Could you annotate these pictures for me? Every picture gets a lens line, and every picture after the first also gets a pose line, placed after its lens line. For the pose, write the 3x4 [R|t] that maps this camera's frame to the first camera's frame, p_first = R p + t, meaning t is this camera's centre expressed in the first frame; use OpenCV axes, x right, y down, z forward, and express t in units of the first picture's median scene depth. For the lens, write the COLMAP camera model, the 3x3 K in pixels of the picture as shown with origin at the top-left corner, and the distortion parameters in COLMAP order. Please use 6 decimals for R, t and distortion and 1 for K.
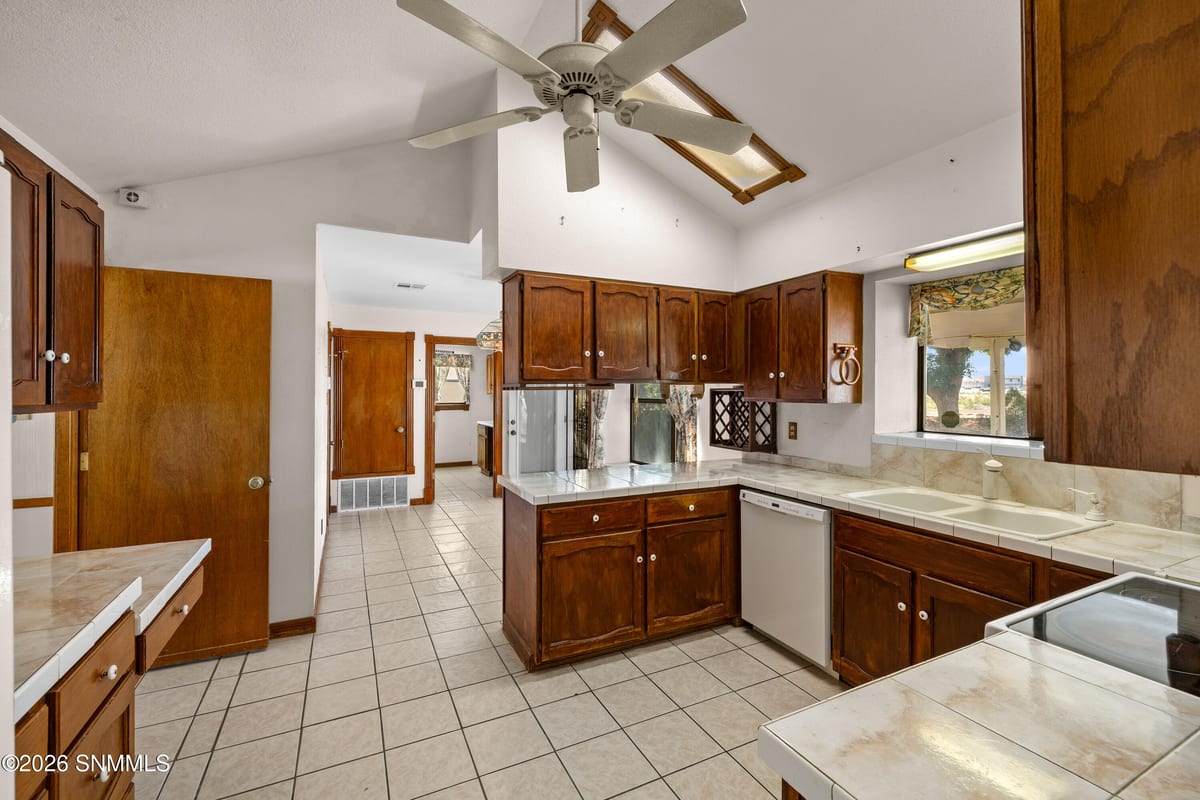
lens RADIAL K [[511.3, 0, 596.3], [0, 511.3, 390.1], [0, 0, 1]] dist [-0.000604, 0.000204]
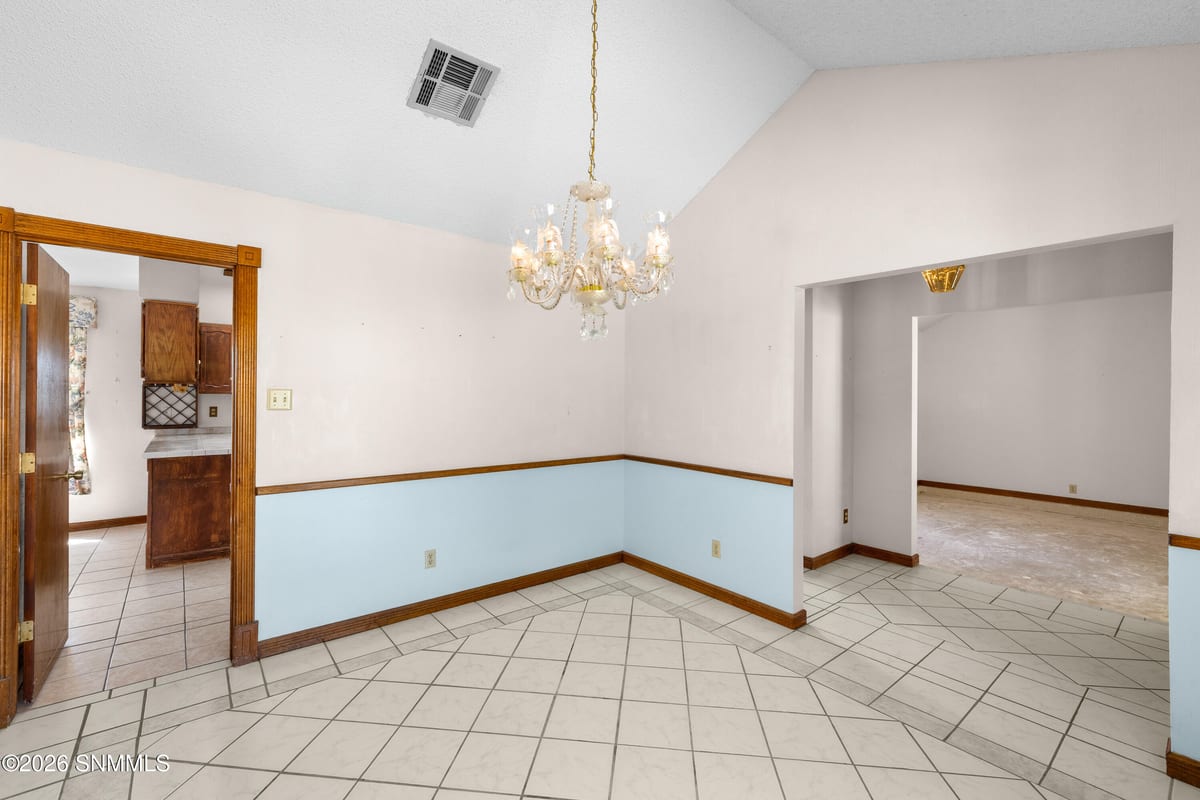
lens RADIAL K [[511.3, 0, 599.5], [0, 511.3, 389.4], [0, 0, 1]] dist [-0.000604, 0.000204]
pose [[-0.222309, 0.006143, 0.974957, -0.837874], [-0.009930, 0.999914, -0.008564, 0.005442], [-0.974926, -0.011586, -0.222229, 0.090014]]
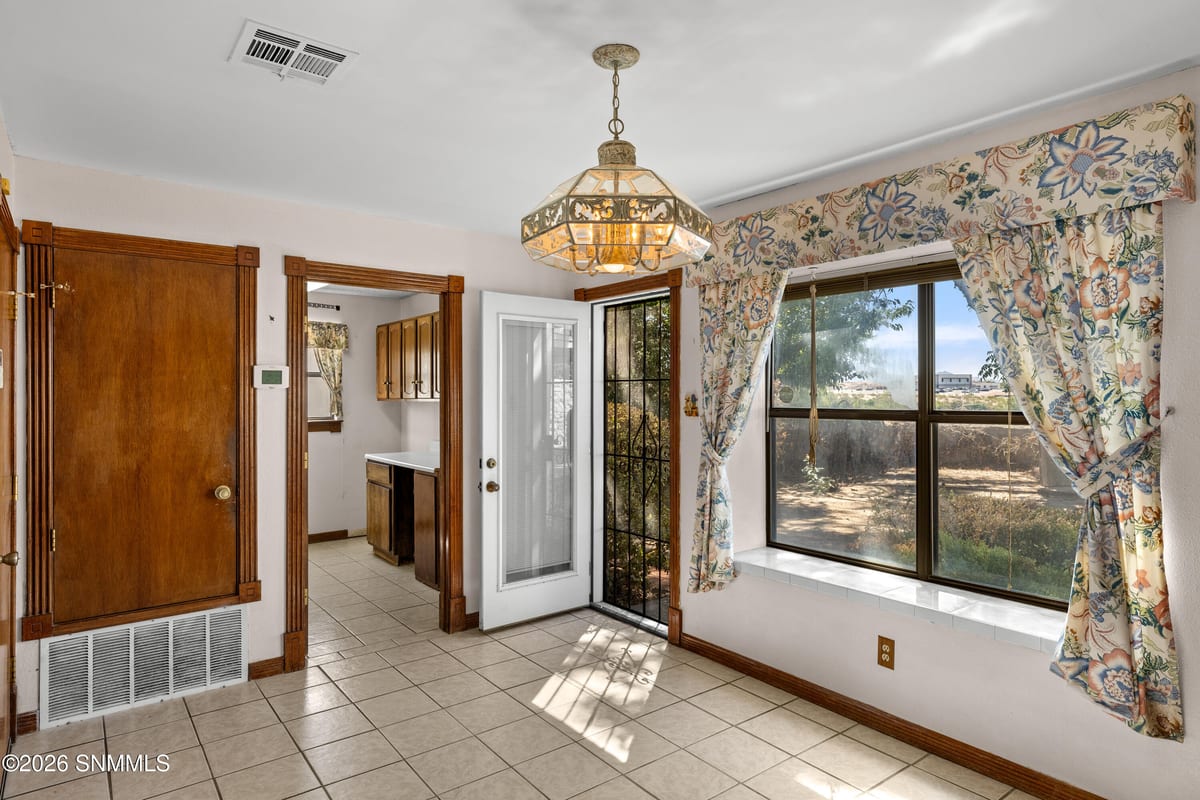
lens RADIAL K [[684.8, 0, 603.6], [0, 684.8, 394.9], [0, 0, 1]] dist [0.001356, -0.000727]
pose [[0.979816, -0.003149, 0.199877, -0.202760], [0.002634, 0.999992, 0.002843, 0.001693], [-0.199884, -0.002260, 0.979817, 0.428697]]
